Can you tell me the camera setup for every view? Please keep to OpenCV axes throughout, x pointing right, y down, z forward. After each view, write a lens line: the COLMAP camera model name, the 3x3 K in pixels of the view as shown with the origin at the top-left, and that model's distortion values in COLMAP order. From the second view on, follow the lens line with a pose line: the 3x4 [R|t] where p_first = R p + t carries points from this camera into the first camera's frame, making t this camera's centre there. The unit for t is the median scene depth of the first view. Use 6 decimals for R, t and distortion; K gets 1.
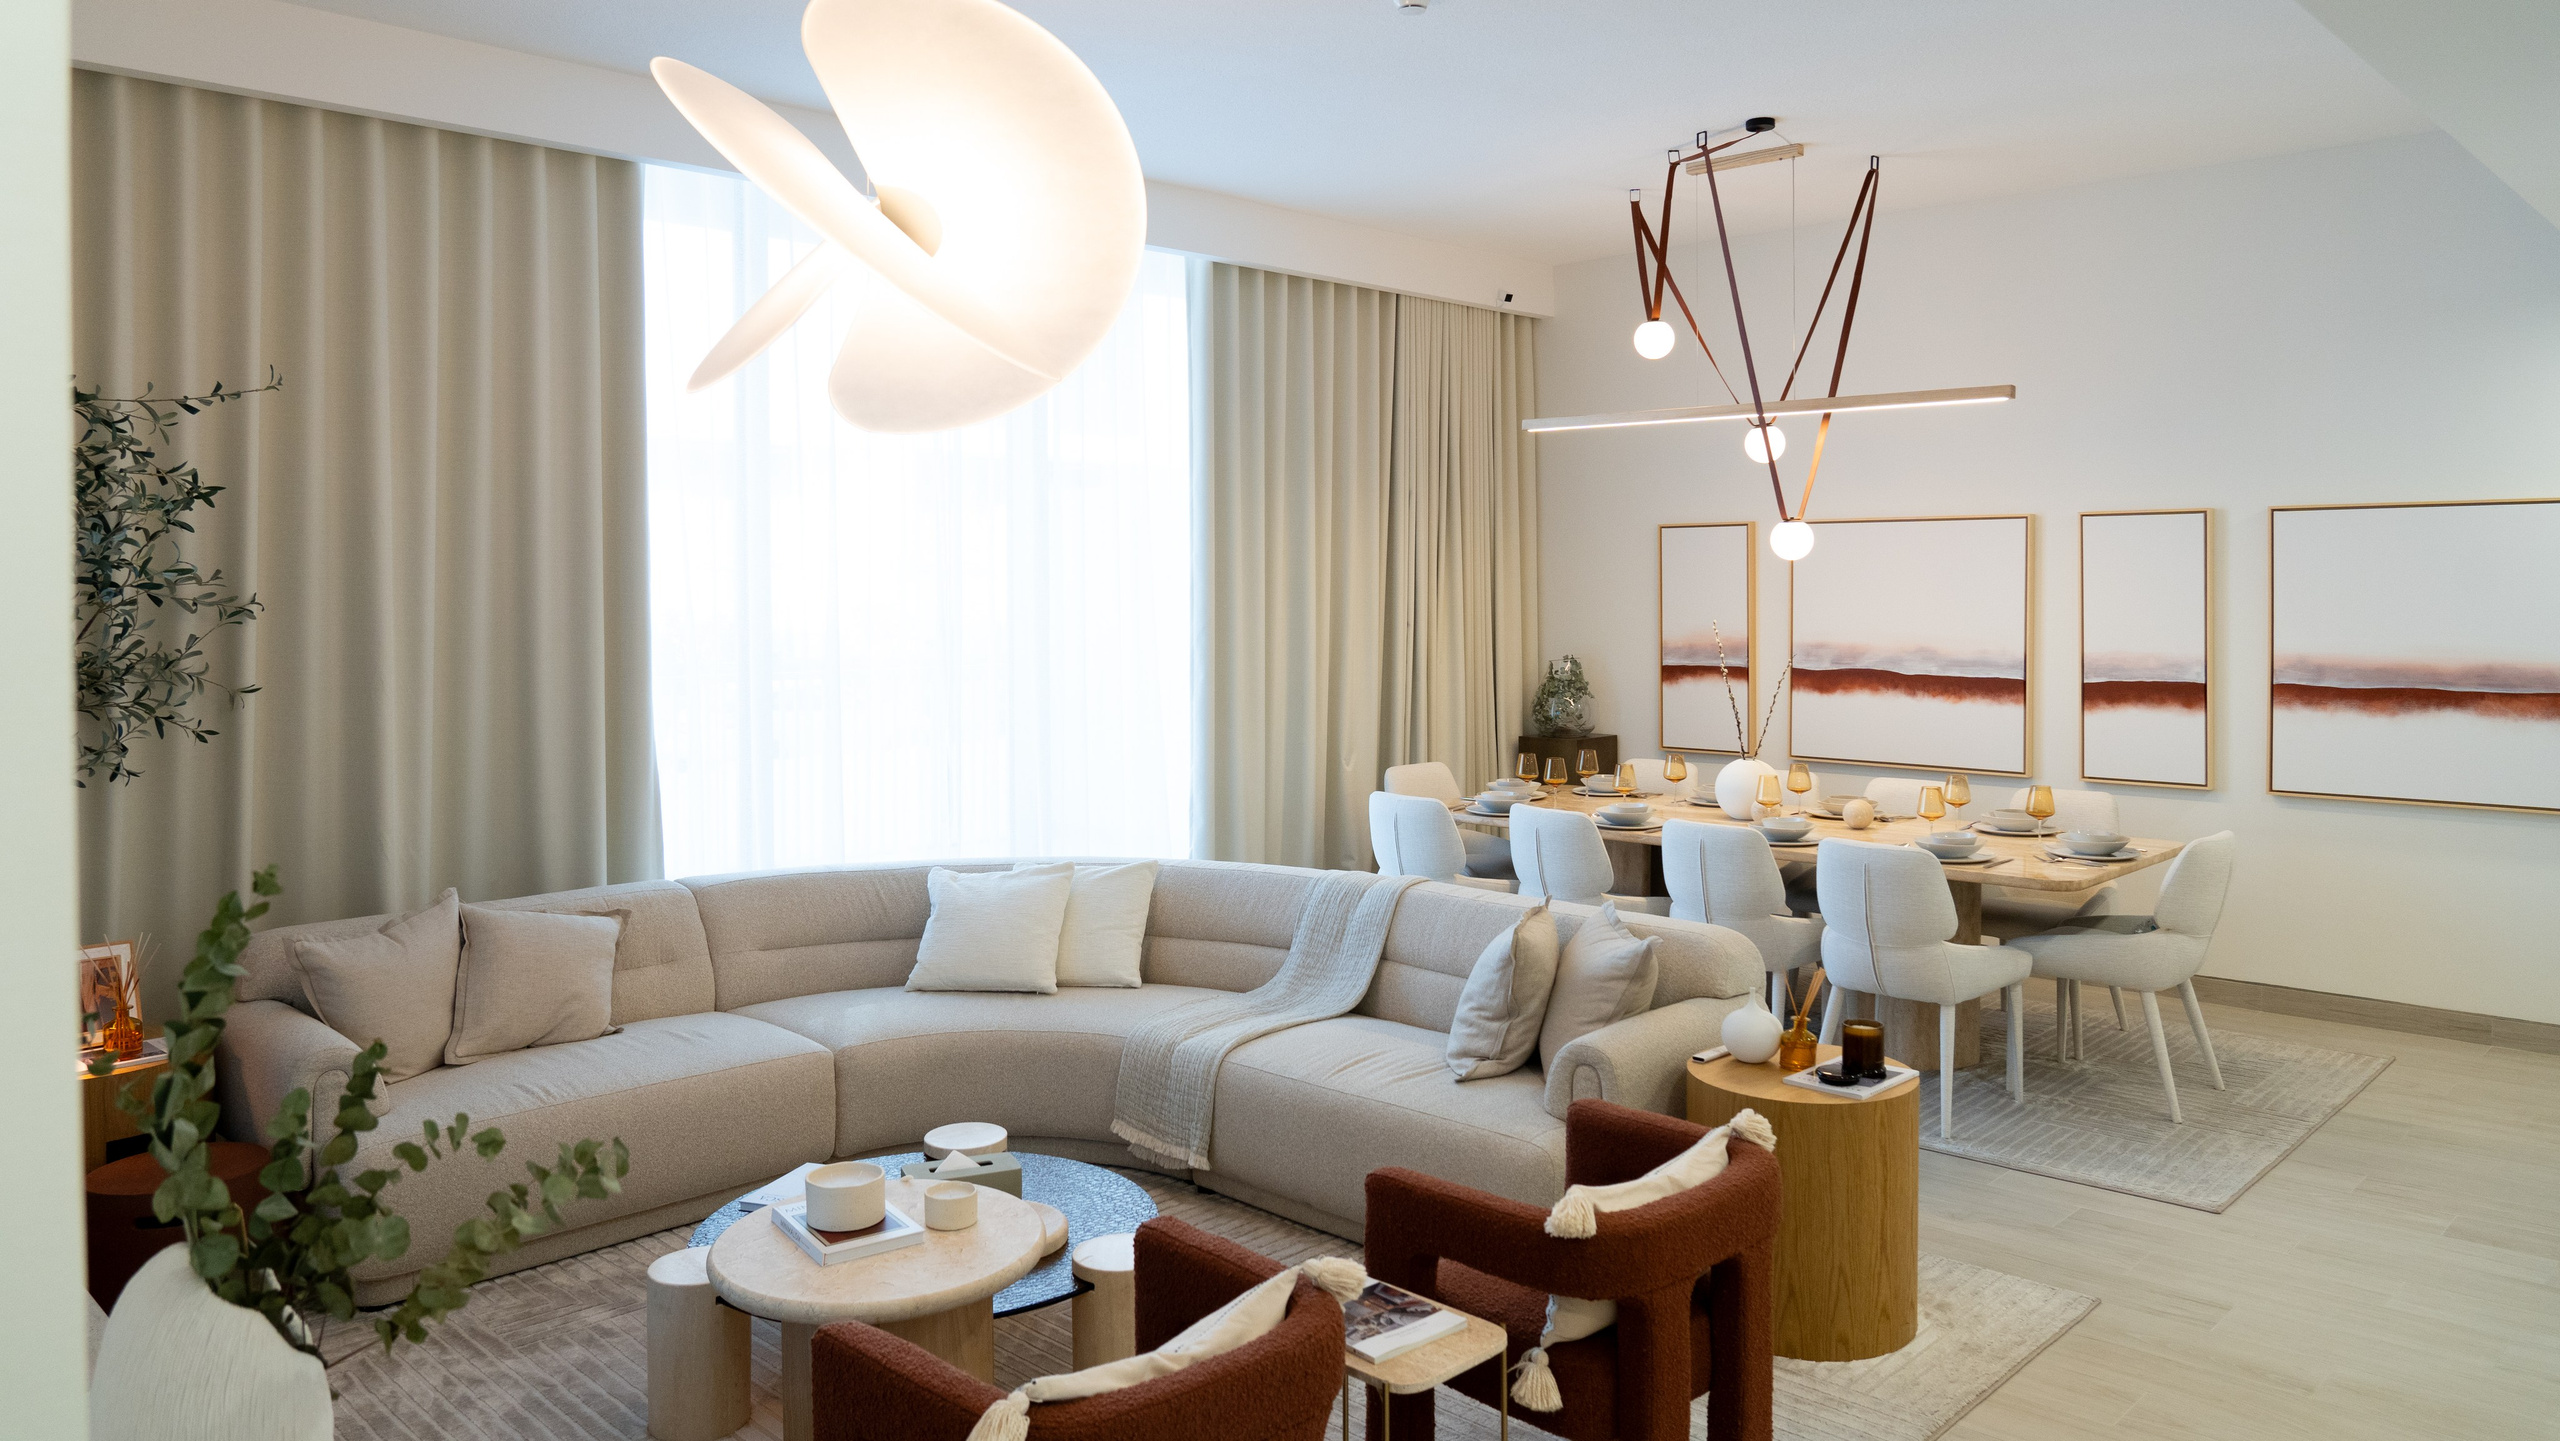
lens RADIAL K [[1752.0, 0, 1291.0], [0, 1752.0, 573.4], [0, 0, 1]] dist [-0.029624, 0.000916]
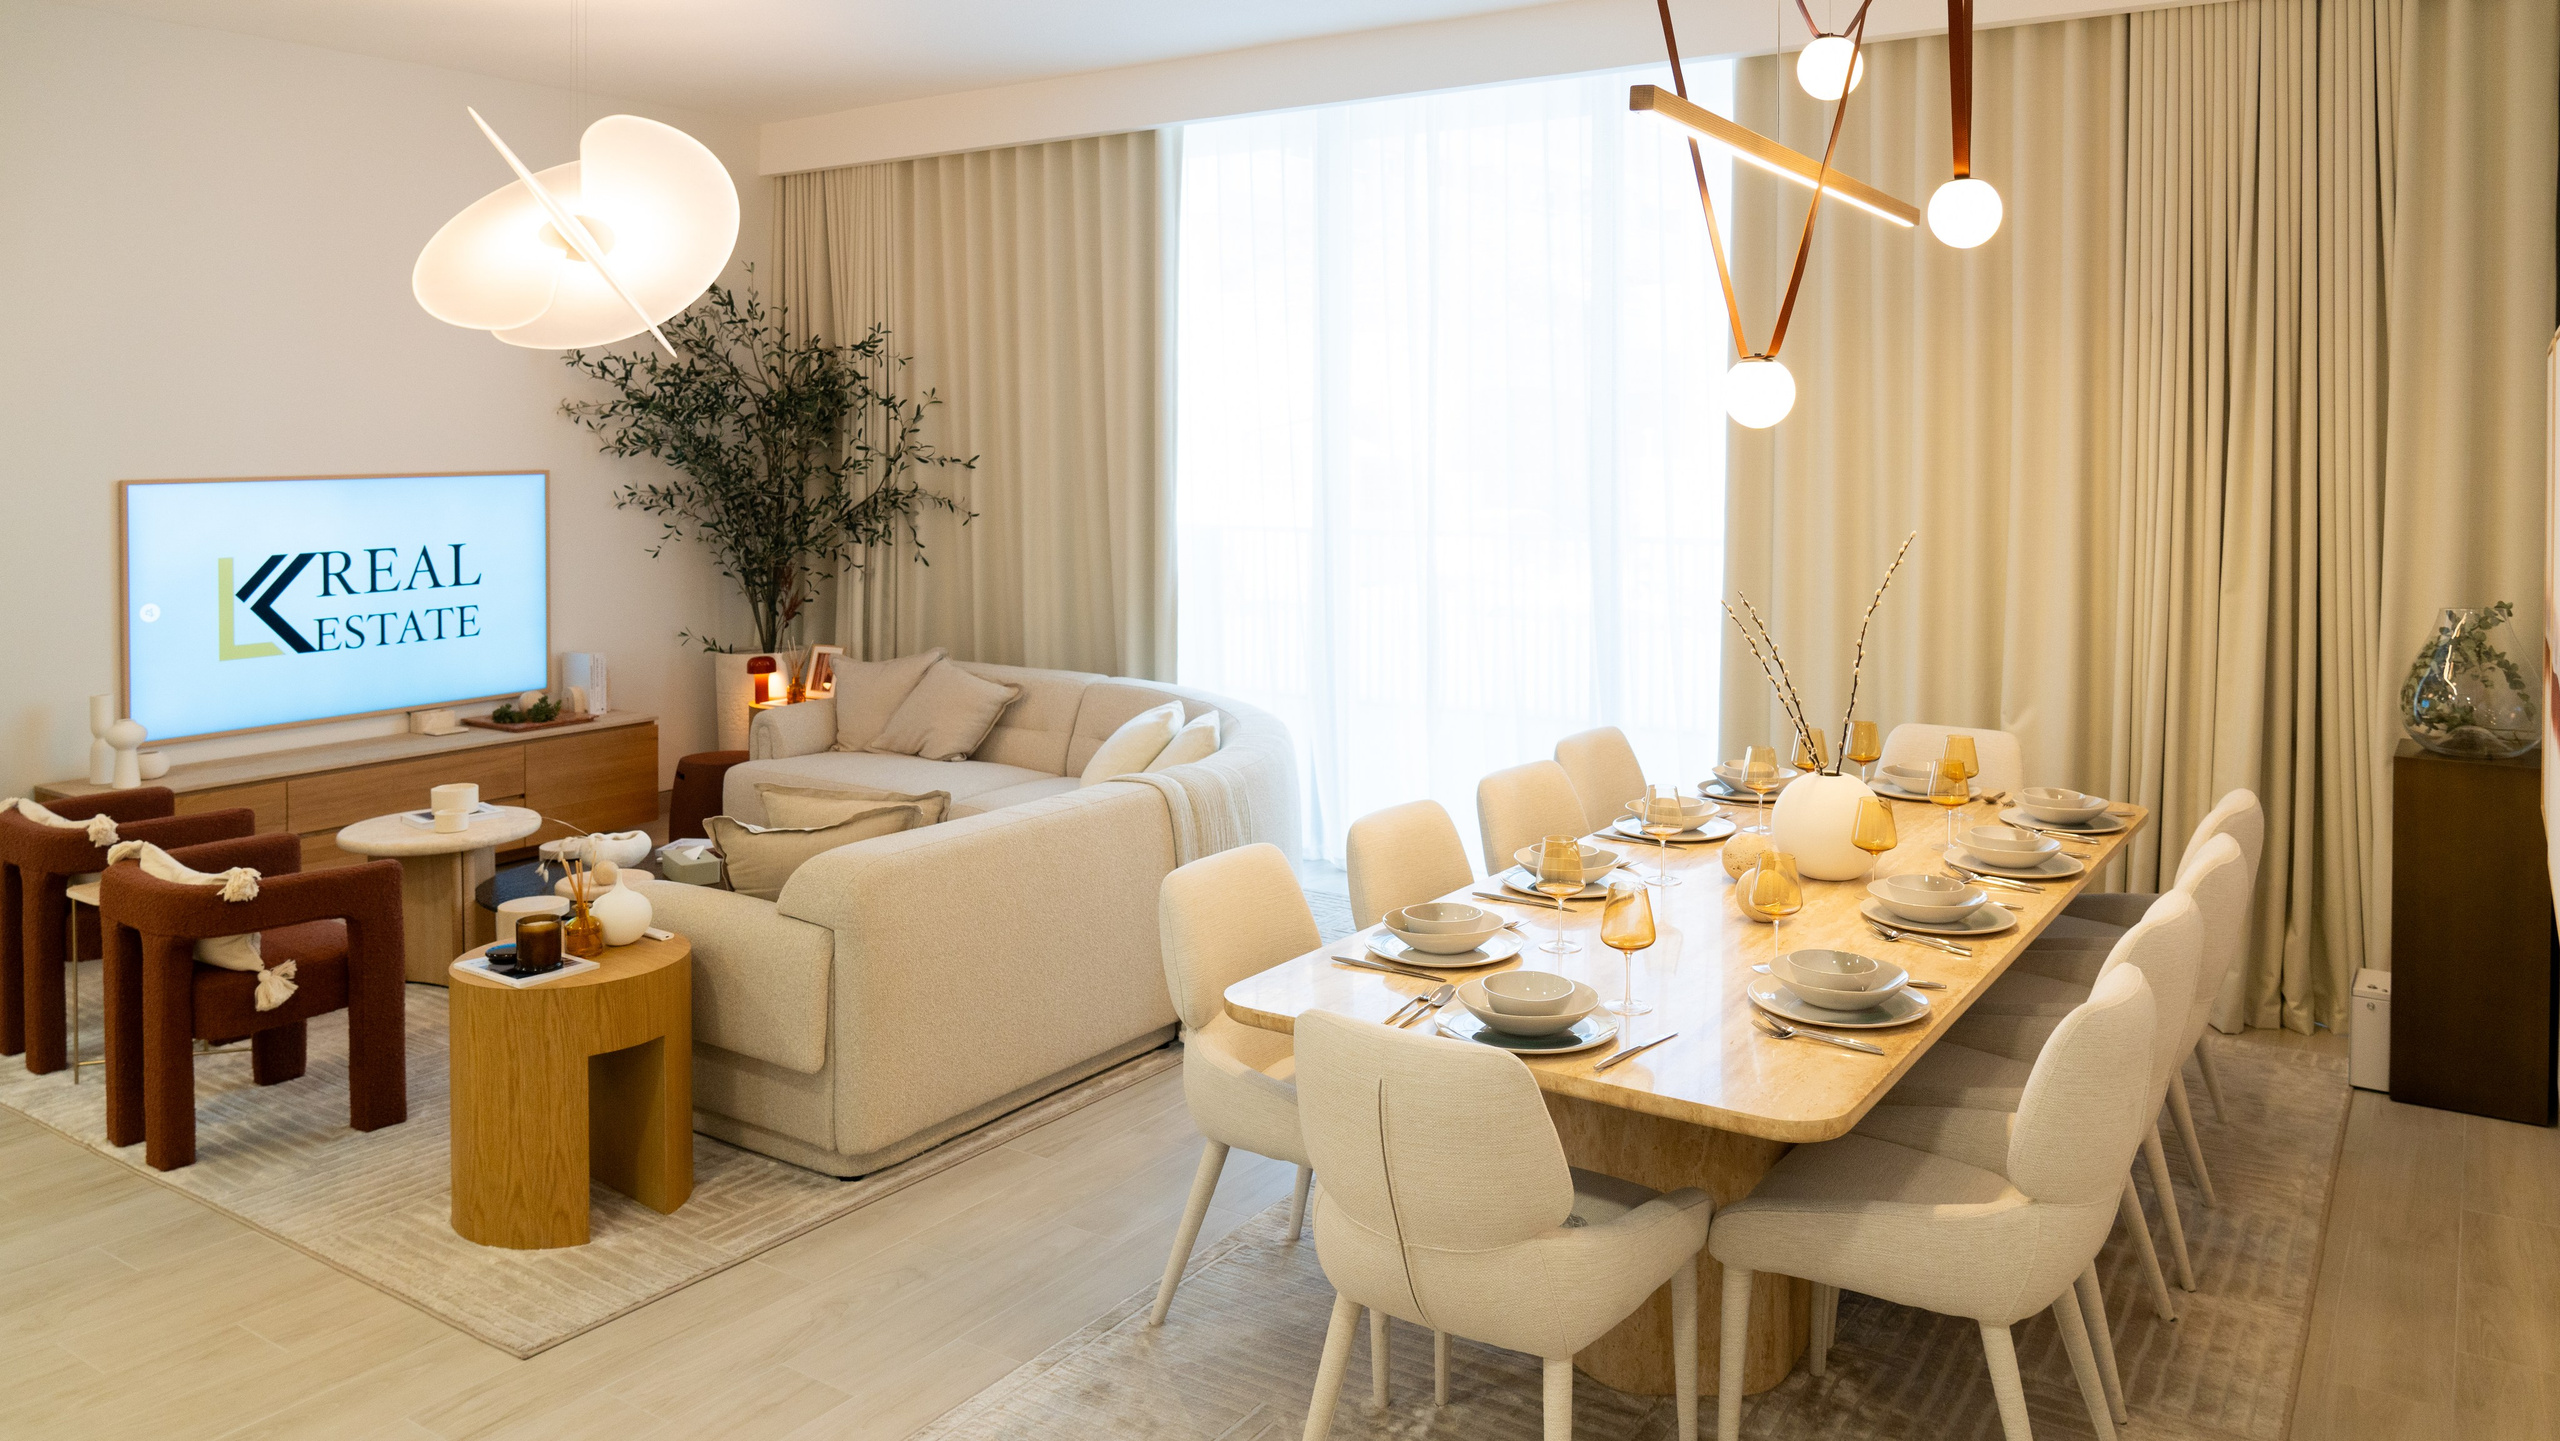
lens RADIAL K [[1803.1, 0, 1317.8], [0, 1803.1, 436.9], [0, 0, 1]] dist [-0.021675, 0.007741]
pose [[0.189063, 0.003661, -0.981958, 1.145217], [0.002903, 0.999987, 0.004287, -0.012454], [0.981961, -0.003661, 0.189049, 1.017325]]
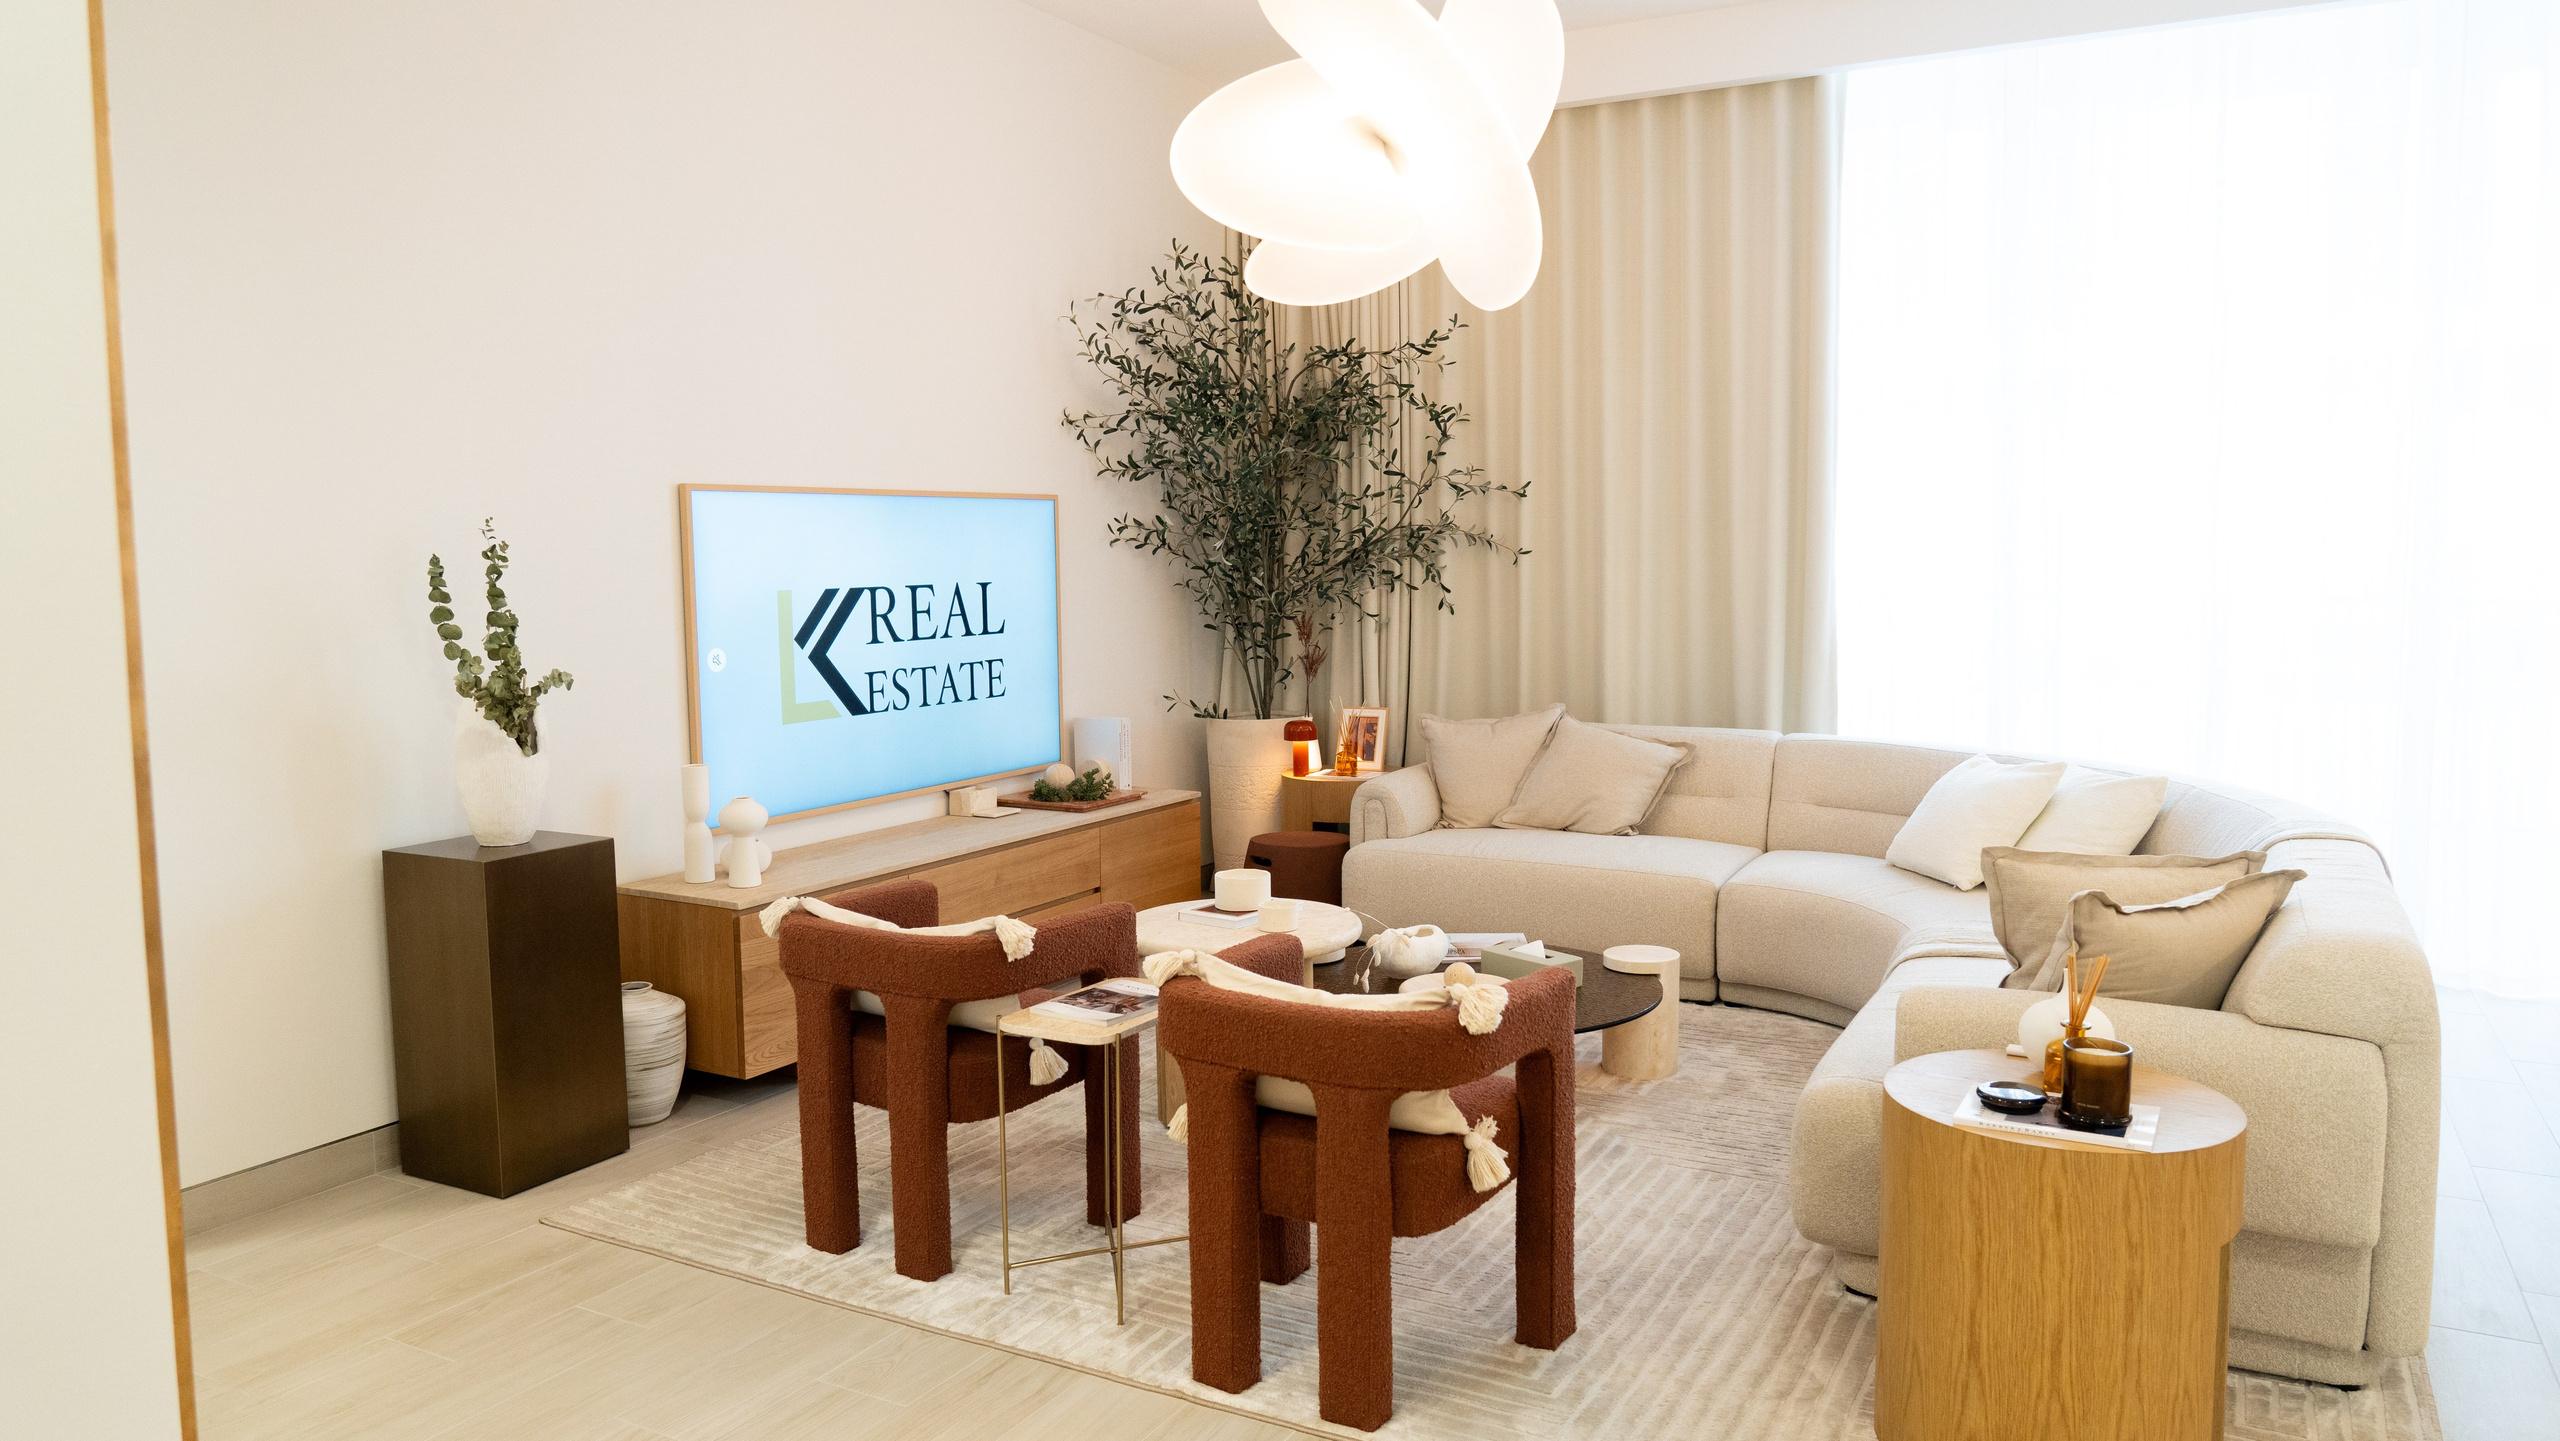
lens RADIAL K [[1736.3, 0, 1283.4], [0, 1736.3, 693.5], [0, 0, 1]] dist [-0.008548, -0.002523]
pose [[0.275028, 0.082582, -0.957883, 0.694923], [0.006951, 0.996107, 0.087873, 0.057640], [0.961411, -0.030825, 0.273383, 0.443694]]
